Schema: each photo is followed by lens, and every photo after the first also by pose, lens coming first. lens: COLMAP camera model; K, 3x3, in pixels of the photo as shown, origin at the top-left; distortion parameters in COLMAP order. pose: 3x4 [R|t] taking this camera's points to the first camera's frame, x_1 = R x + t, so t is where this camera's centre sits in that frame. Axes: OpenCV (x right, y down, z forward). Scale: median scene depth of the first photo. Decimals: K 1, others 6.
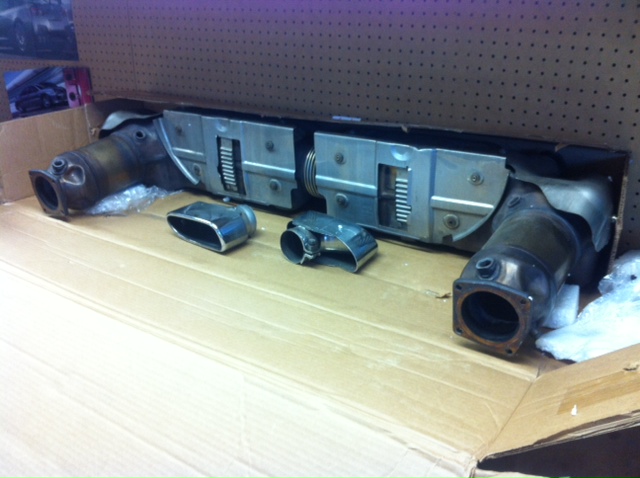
lens RADIAL K [[647.7, 0, 320.0], [0, 647.7, 239.0], [0, 0, 1]] dist [0.111234, -0.375879]
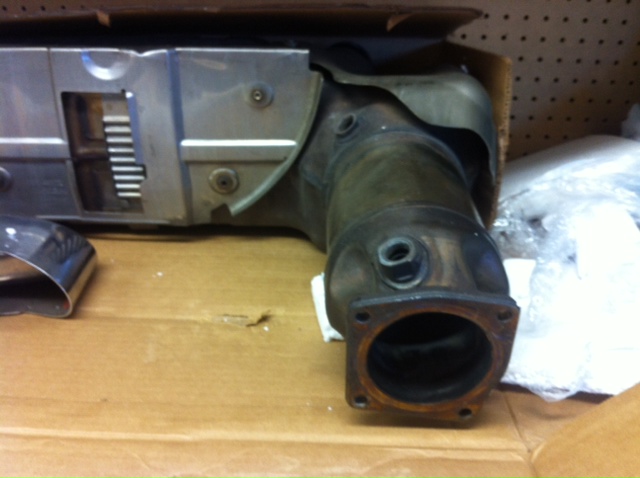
lens RADIAL K [[647.7, 0, 320.0], [0, 647.7, 239.0], [0, 0, 1]] dist [0.111234, -0.375879]
pose [[0.841986, -0.215803, 0.494458, -0.015869], [0.184287, 0.976431, 0.112346, -0.024957], [-0.507049, -0.003472, 0.861910, 0.461355]]
